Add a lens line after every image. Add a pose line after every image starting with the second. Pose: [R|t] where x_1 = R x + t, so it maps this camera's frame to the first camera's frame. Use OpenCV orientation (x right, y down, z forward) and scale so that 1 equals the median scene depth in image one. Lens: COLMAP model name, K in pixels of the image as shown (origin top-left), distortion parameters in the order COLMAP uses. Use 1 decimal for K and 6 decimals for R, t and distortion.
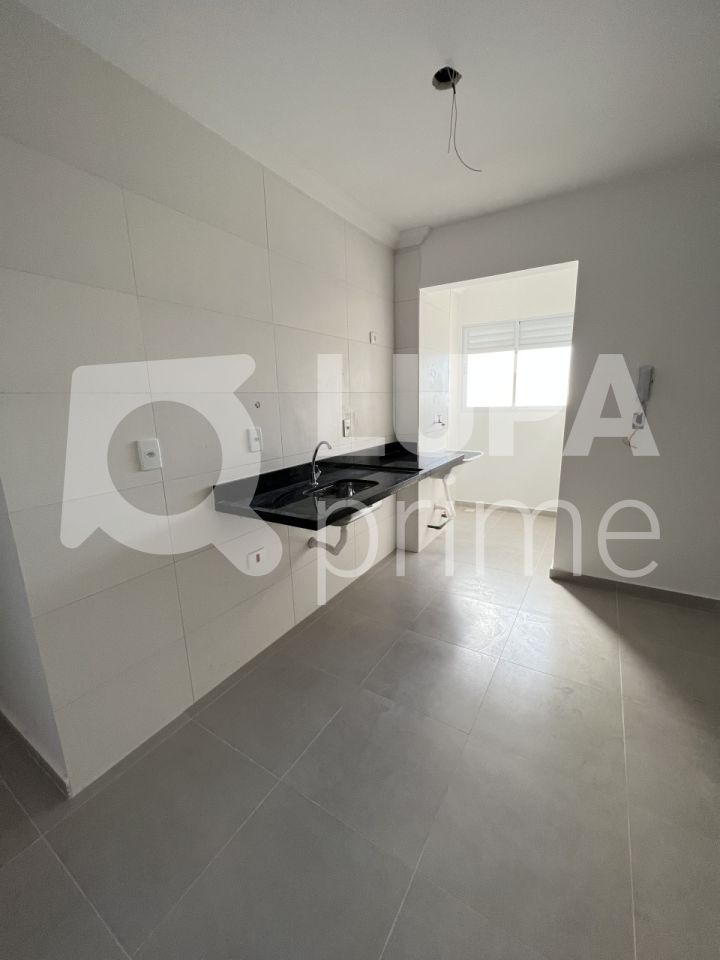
lens RADIAL K [[378.8, 0, 360.0], [0, 378.8, 480.0], [0, 0, 1]] dist [-0.001111, 0.000093]
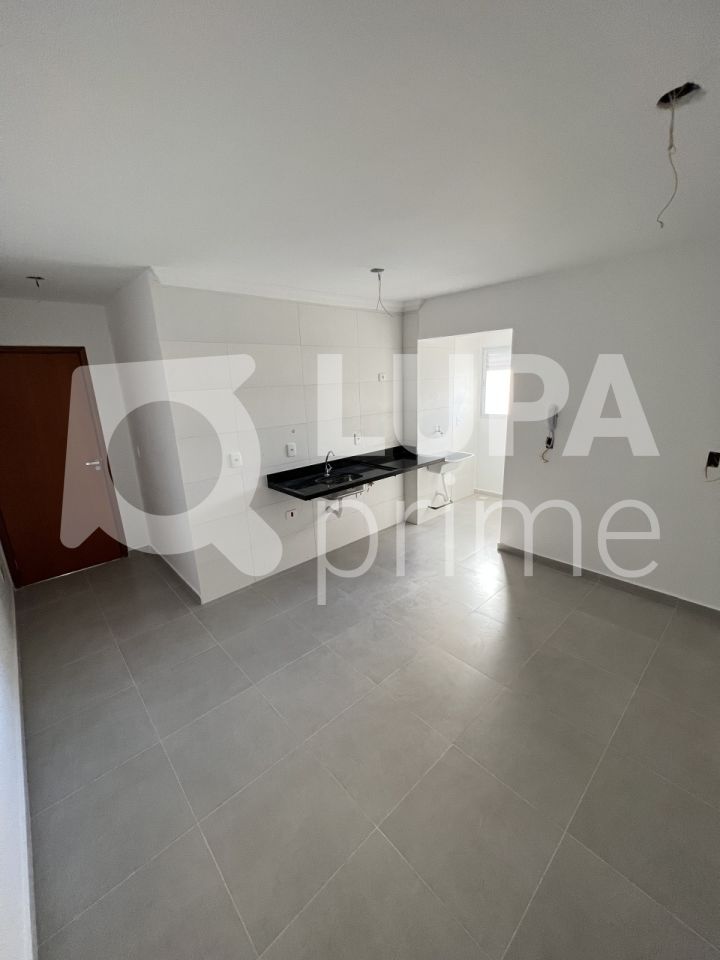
lens RADIAL K [[378.8, 0, 360.0], [0, 378.8, 480.0], [0, 0, 1]] dist [-0.001111, 0.000093]
pose [[0.962190, 0.061163, -0.265423, 0.347334], [-0.044881, 0.996744, 0.066988, -0.064088], [0.268656, -0.052542, 0.961802, -0.440448]]
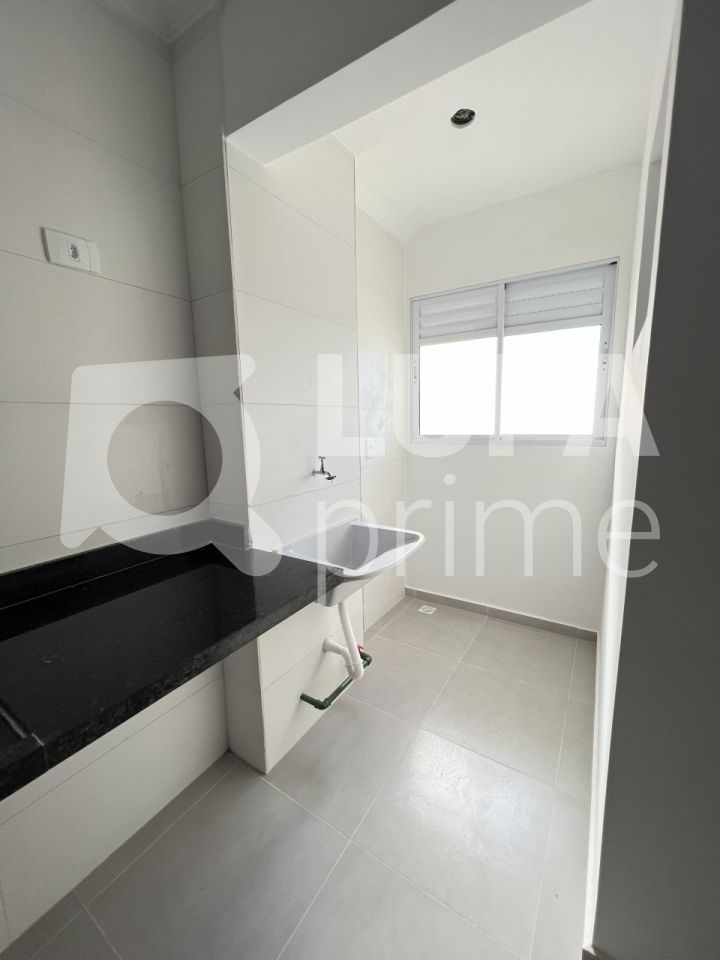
lens RADIAL K [[378.8, 0, 360.0], [0, 378.8, 480.0], [0, 0, 1]] dist [-0.001111, 0.000093]
pose [[0.999862, 0.010481, -0.012922, 0.293777], [-0.011134, 0.998607, -0.051581, -0.135757], [0.012364, 0.051717, 0.998585, 0.616066]]
